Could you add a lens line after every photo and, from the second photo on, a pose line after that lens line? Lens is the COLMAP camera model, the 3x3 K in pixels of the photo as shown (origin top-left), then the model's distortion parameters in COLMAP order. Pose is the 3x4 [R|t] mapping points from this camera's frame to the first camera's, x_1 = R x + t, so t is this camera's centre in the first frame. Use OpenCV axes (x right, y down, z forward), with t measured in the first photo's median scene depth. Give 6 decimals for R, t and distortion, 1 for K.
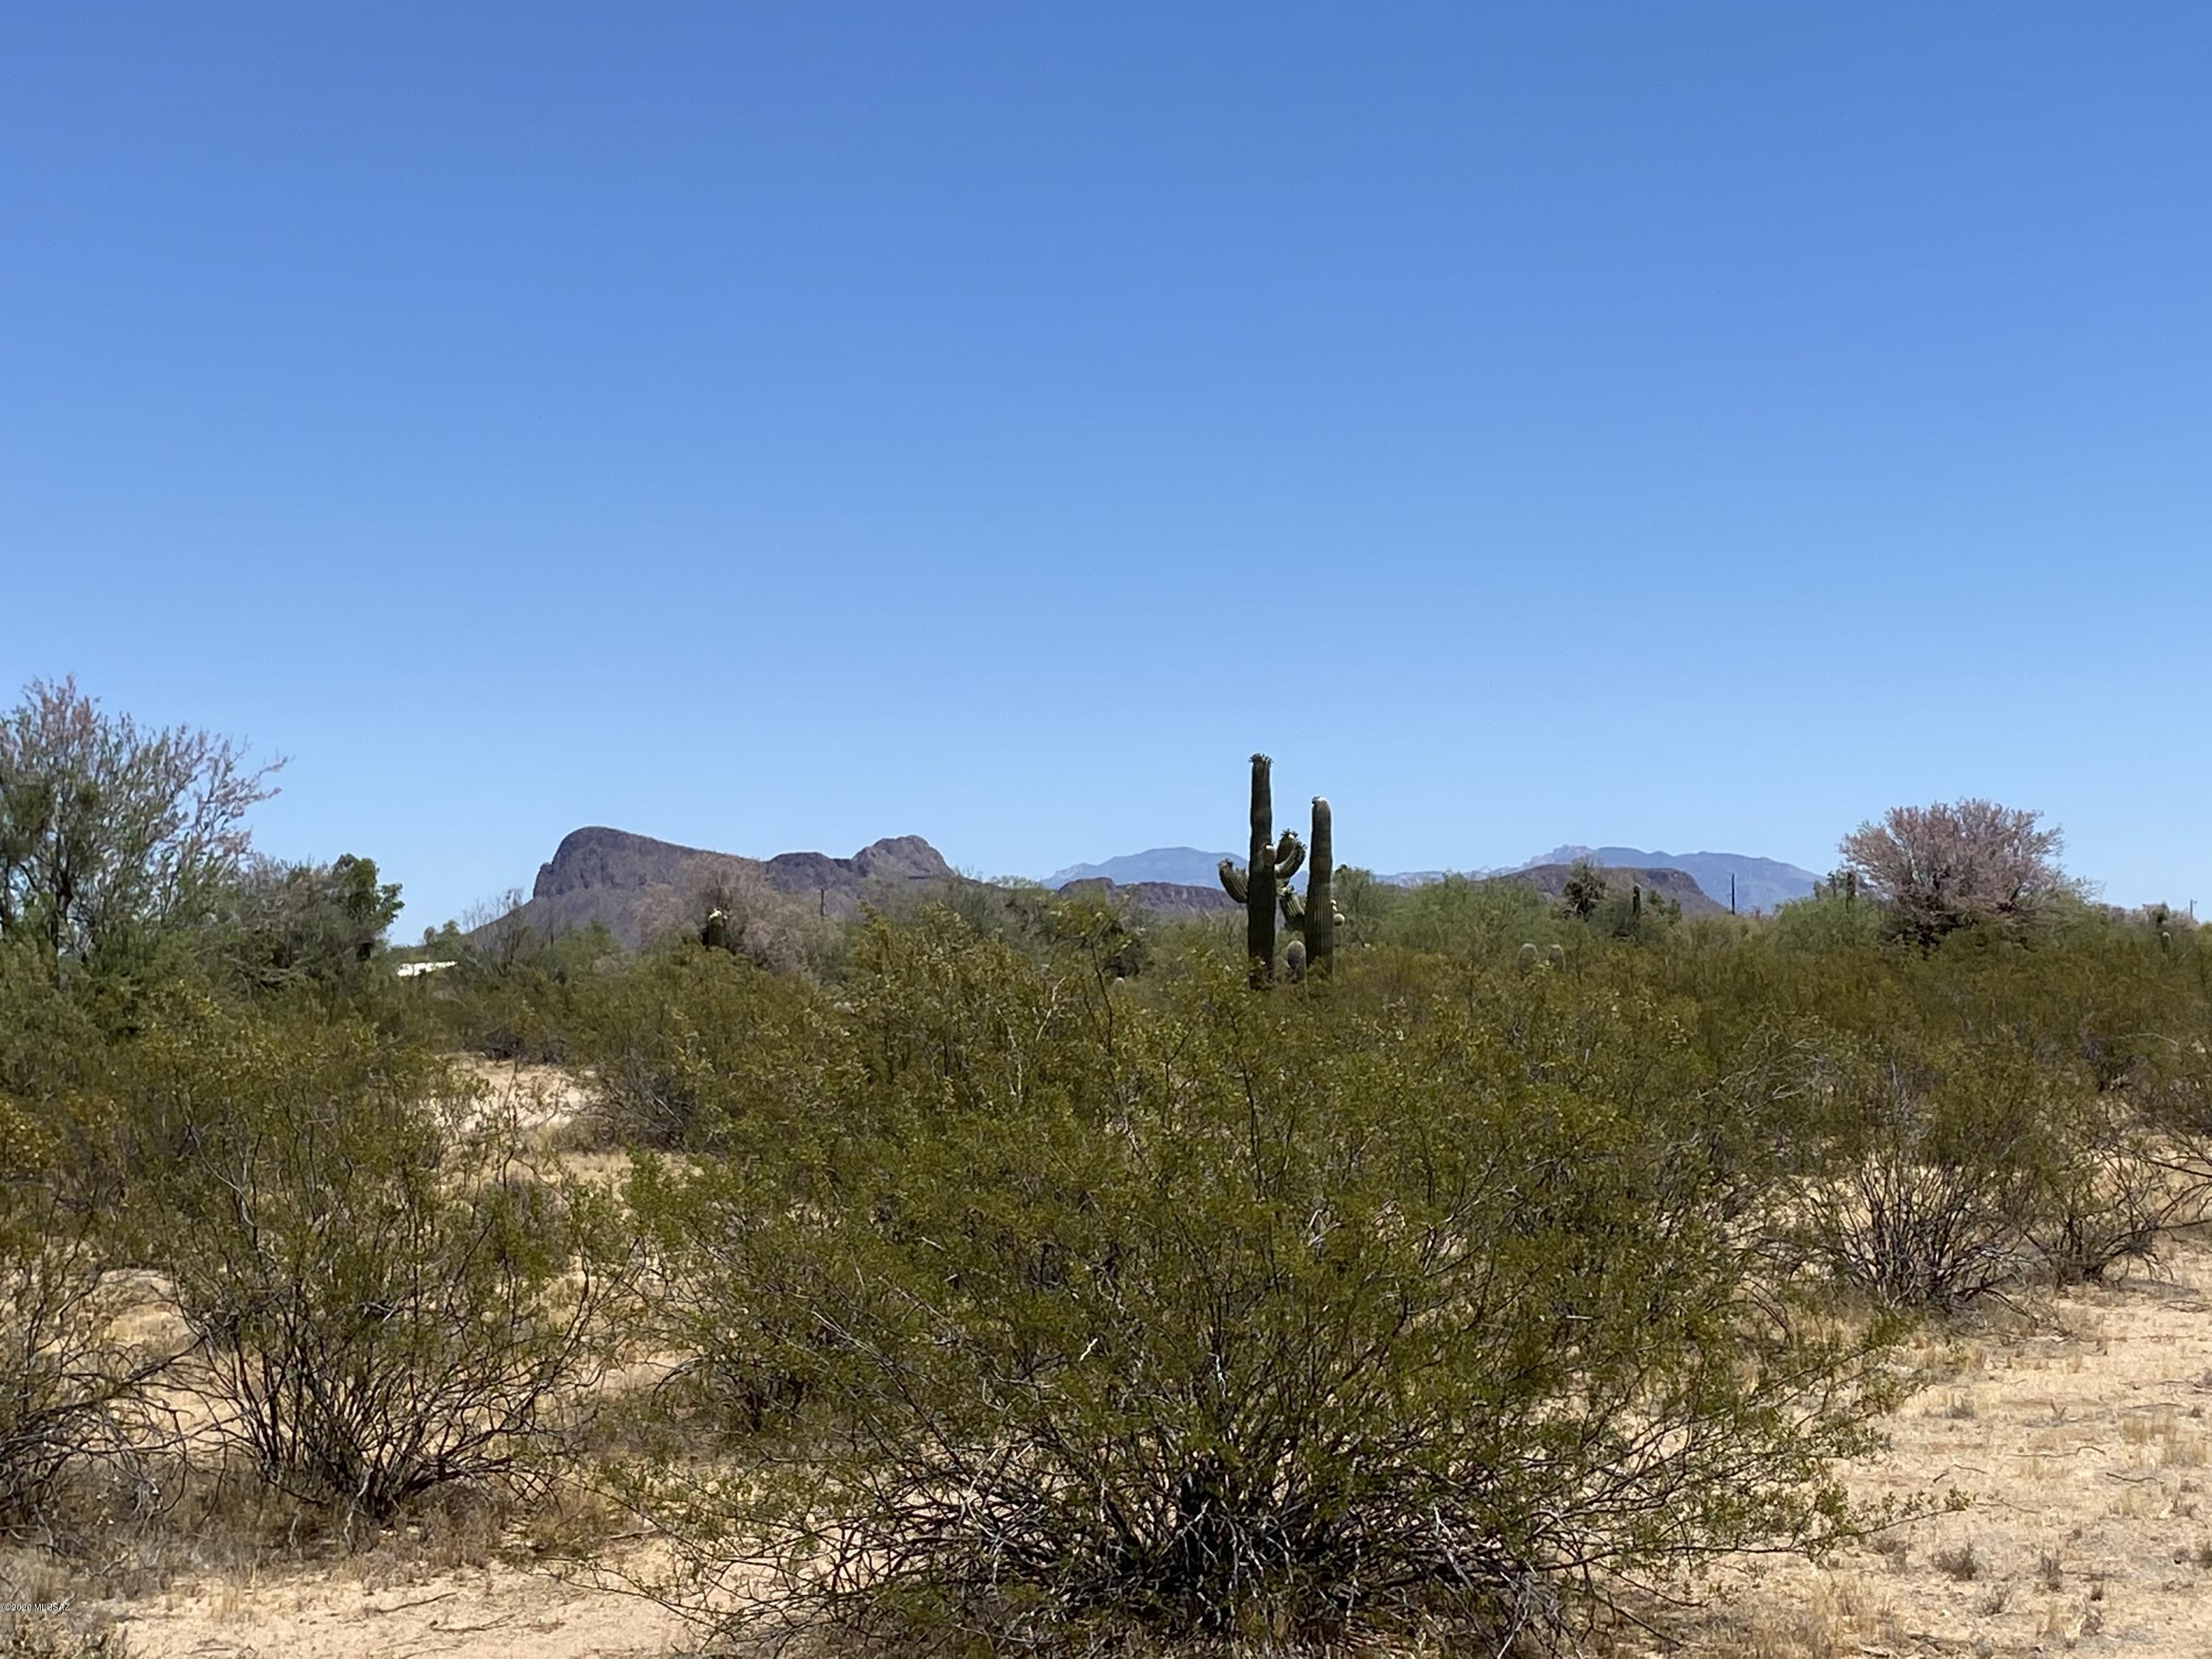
lens RADIAL K [[3488.8, 0, 1082.5], [0, 3488.8, 832.6], [0, 0, 1]] dist [0.169498, 0.000000]
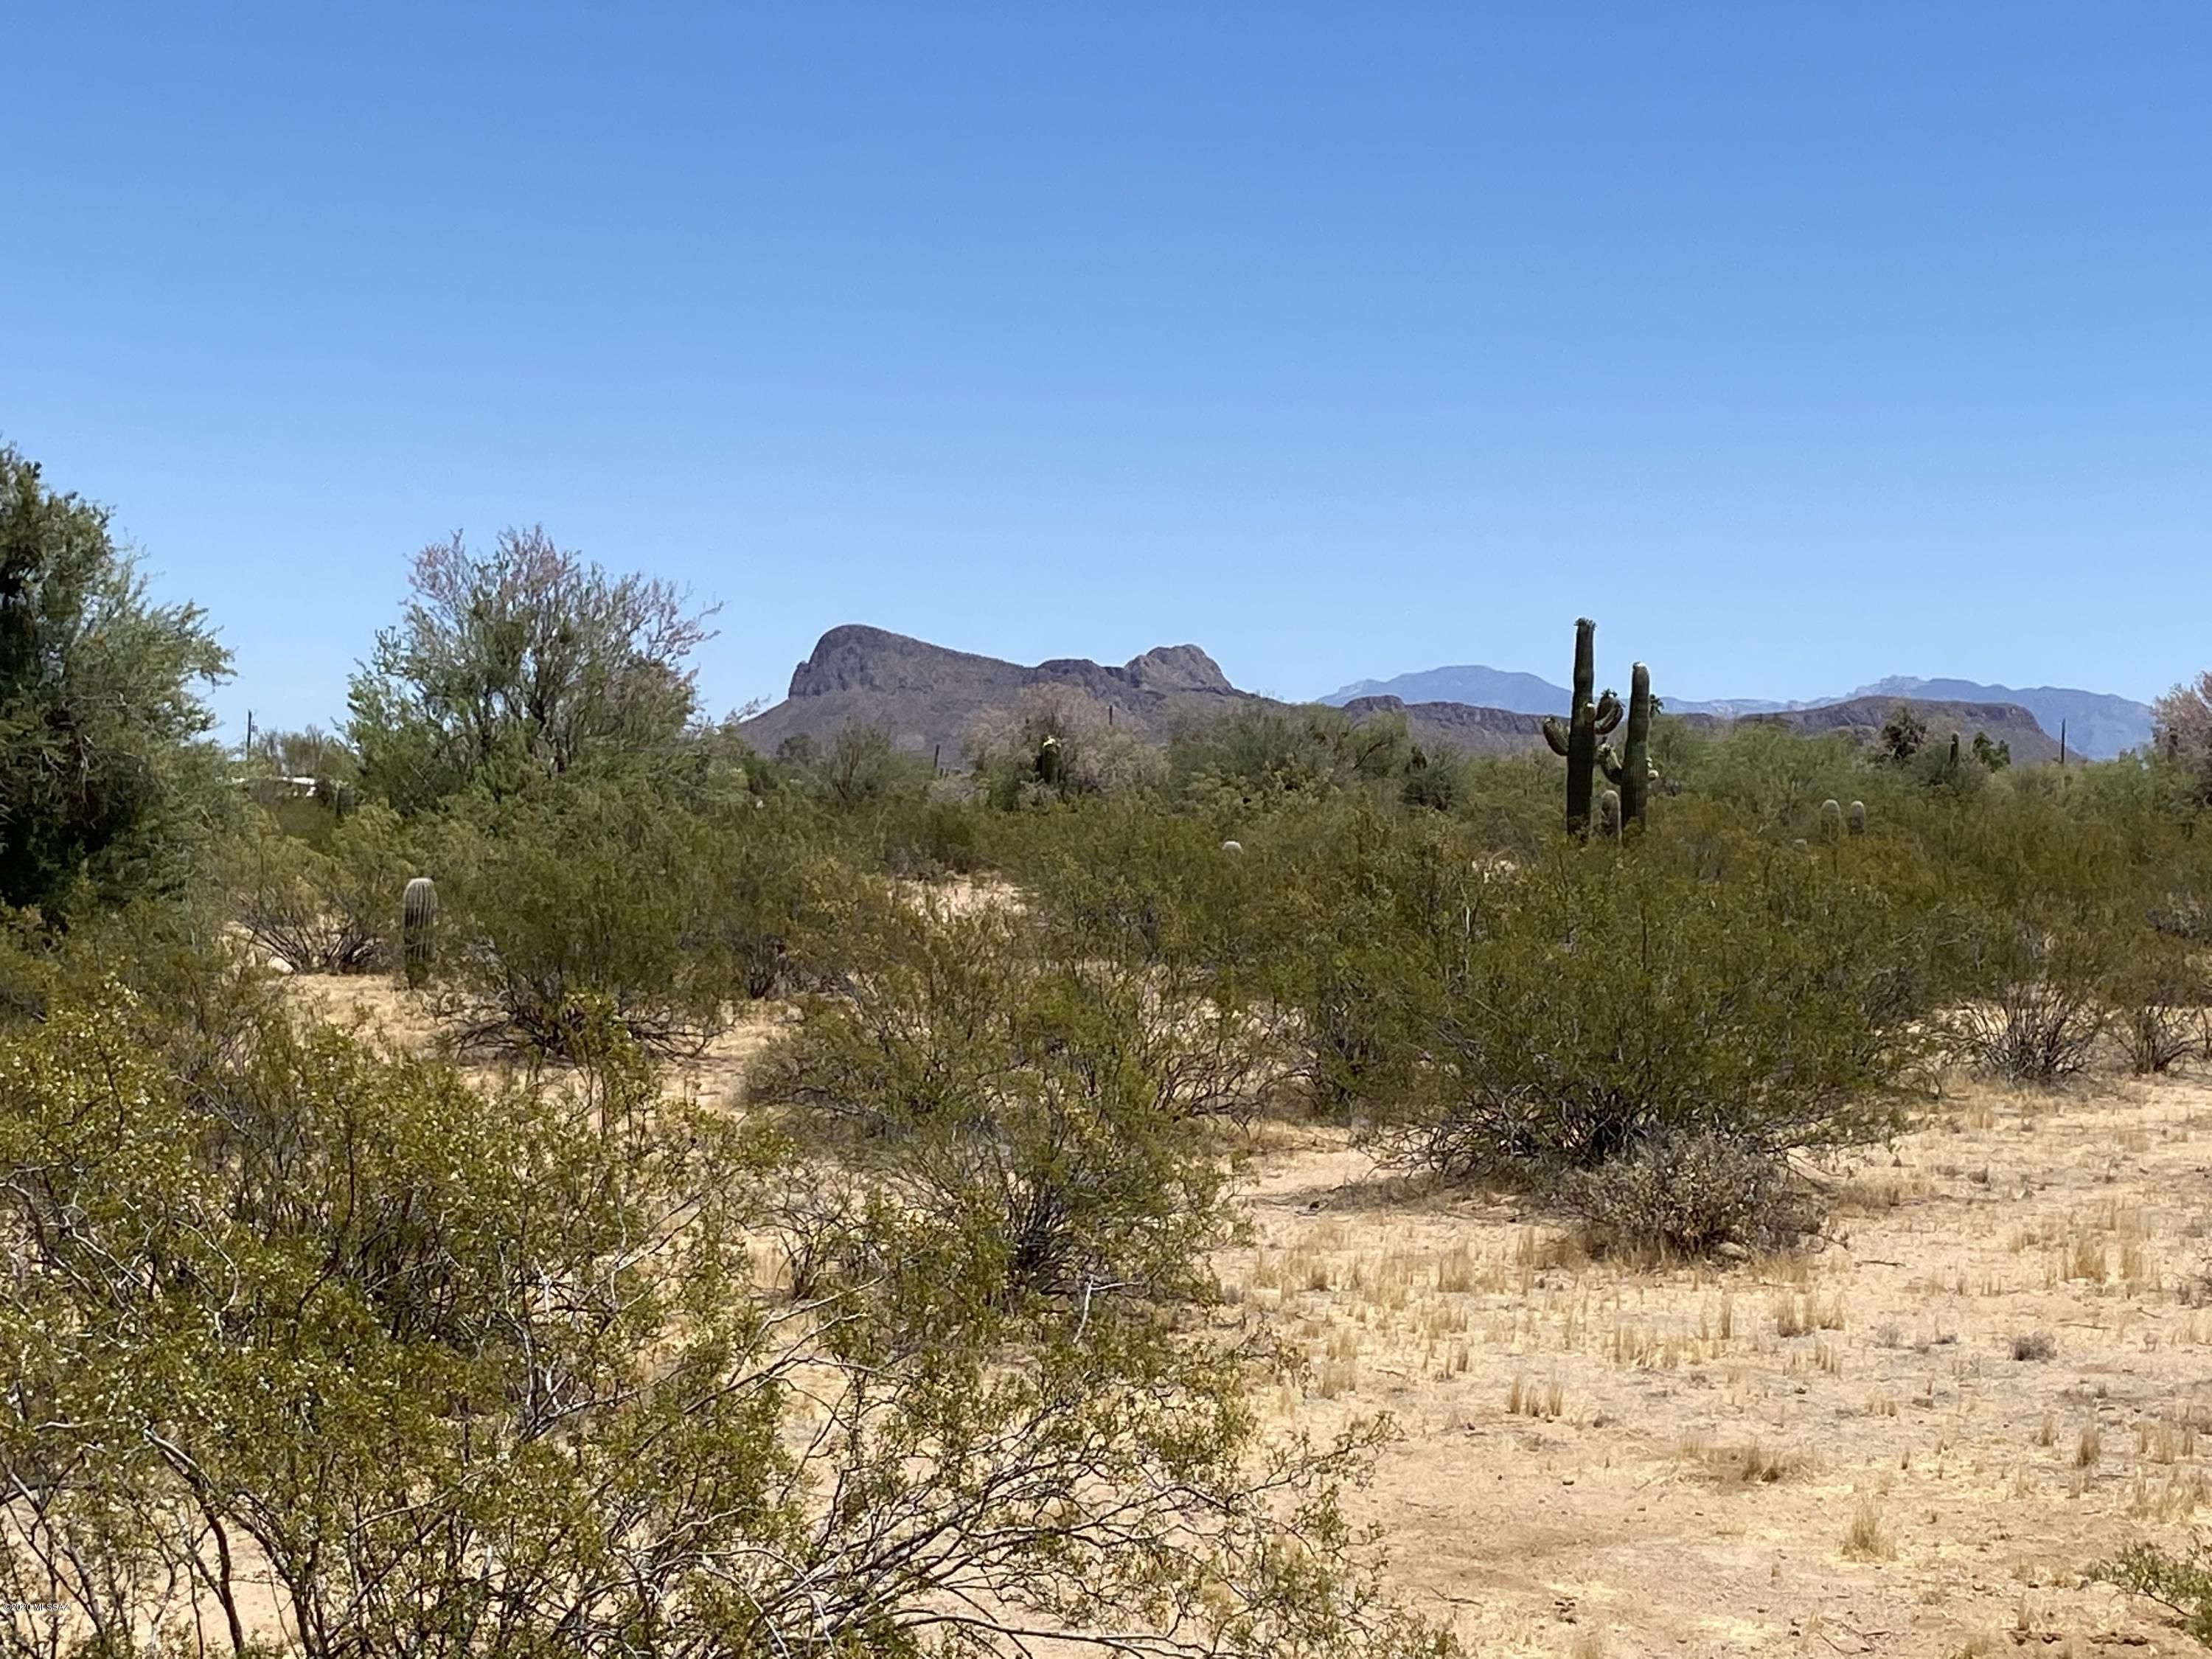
lens RADIAL K [[3731.1, 0, 1122.7], [0, 3731.1, 841.0], [0, 0, 1]] dist [0.107538, 0.000000]
pose [[0.997344, 0.034758, -0.063999, -0.010386], [-0.031306, 0.998041, 0.054171, -0.008097], [0.065756, -0.052023, 0.996479, -0.112626]]
